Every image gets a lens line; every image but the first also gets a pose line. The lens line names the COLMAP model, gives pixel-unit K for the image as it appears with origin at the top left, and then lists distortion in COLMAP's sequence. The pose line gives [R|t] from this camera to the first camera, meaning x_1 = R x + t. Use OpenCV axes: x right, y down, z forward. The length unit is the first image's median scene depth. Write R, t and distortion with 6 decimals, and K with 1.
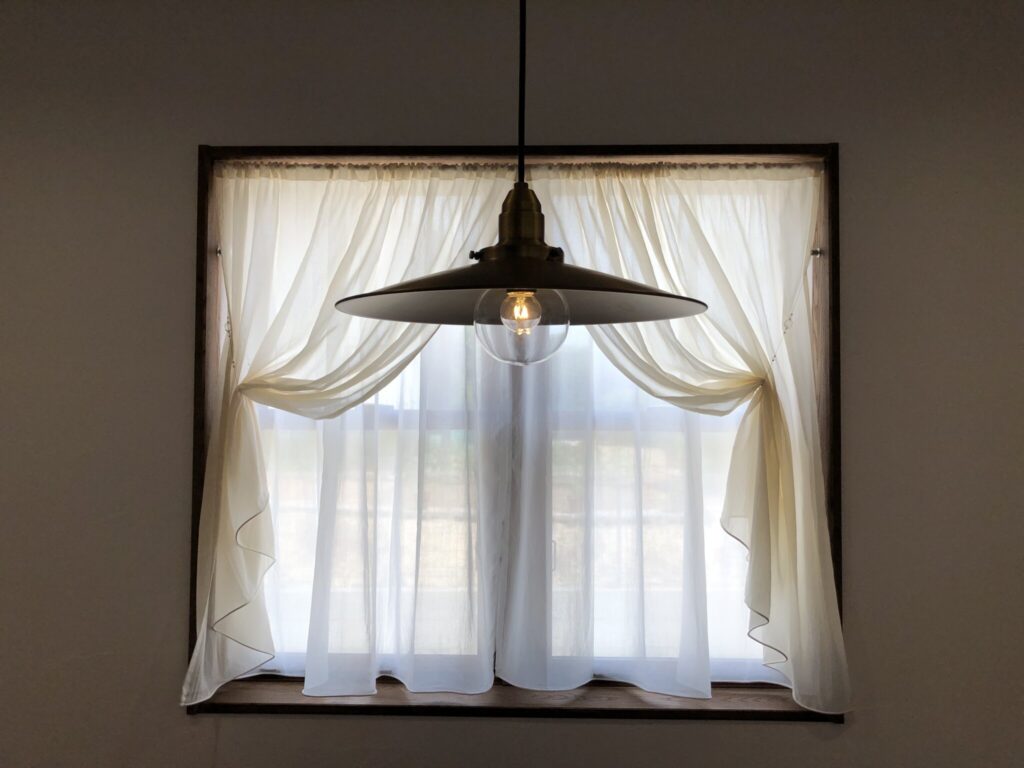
lens RADIAL K [[835.2, 0, 513.0], [0, 835.2, 378.0], [0, 0, 1]] dist [0.049739, -0.054477]
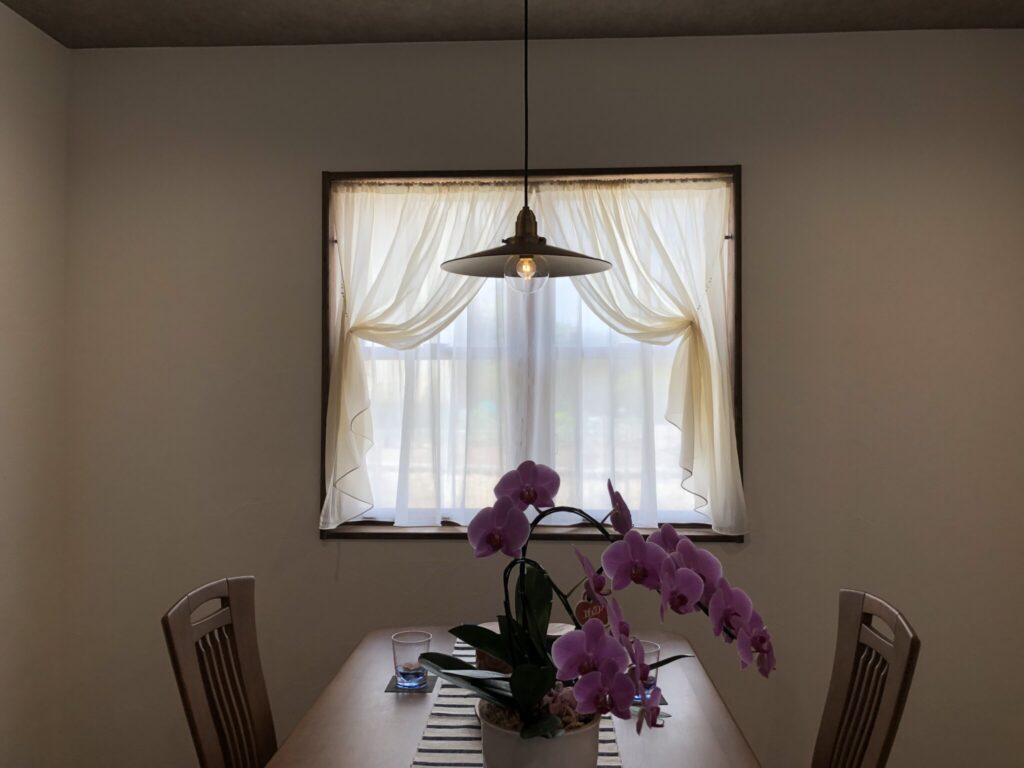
lens RADIAL K [[835.2, 0, 511.9], [0, 835.2, 380.5], [0, 0, 1]] dist [0.049739, -0.054477]
pose [[0.999478, -0.005804, -0.031792, 0.018500], [0.006357, 0.999830, 0.017331, 0.079985], [0.031686, -0.017524, 0.999344, -0.528211]]
